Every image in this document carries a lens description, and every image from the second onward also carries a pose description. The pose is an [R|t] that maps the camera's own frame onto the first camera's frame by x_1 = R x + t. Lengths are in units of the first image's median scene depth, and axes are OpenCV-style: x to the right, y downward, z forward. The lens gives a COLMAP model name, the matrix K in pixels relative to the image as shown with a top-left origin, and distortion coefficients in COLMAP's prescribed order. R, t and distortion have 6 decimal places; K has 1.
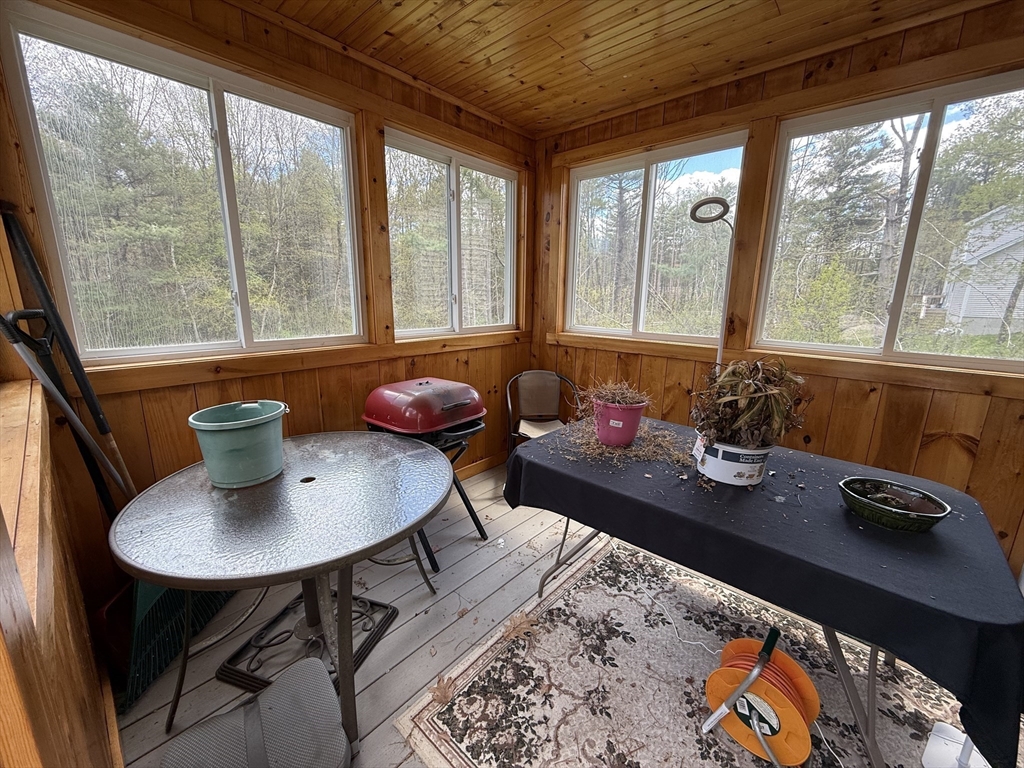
lens RADIAL K [[409.1, 0, 510.3], [0, 409.1, 382.3], [0, 0, 1]] dist [0.003988, -0.000345]
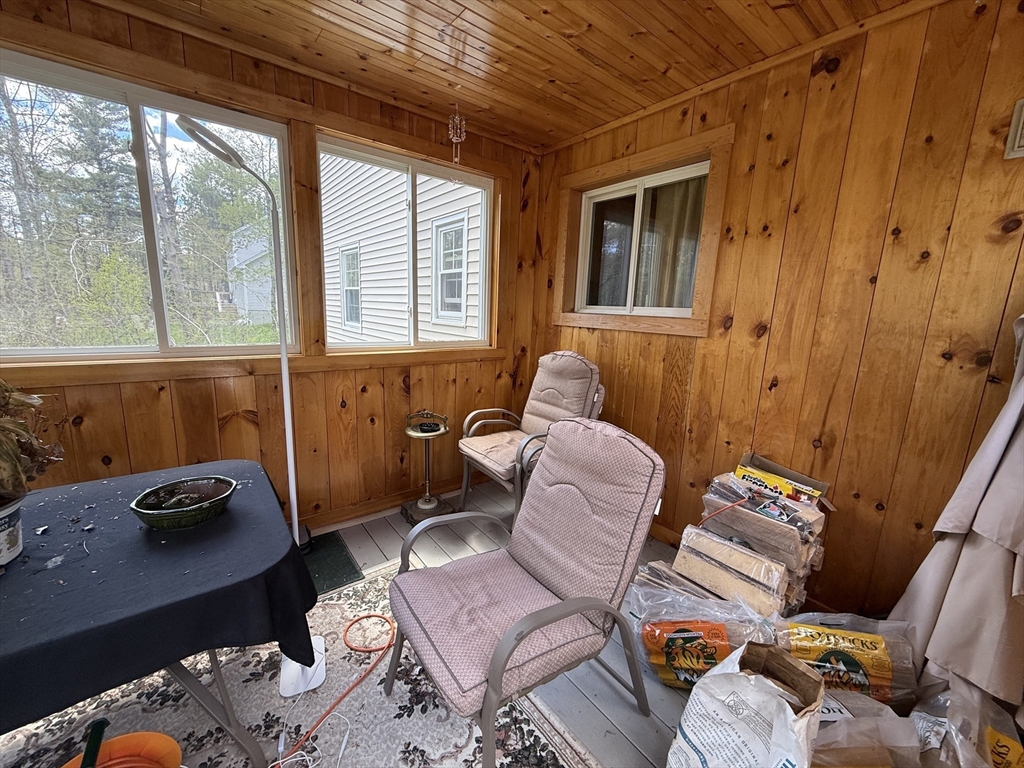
lens RADIAL K [[409.1, 0, 511.0], [0, 409.1, 382.3], [0, 0, 1]] dist [0.003988, -0.000345]
pose [[0.181895, -0.189382, 0.964909, 0.117412], [0.177846, 0.971431, 0.157136, -0.001694], [-0.967101, 0.143023, 0.210380, -0.005246]]
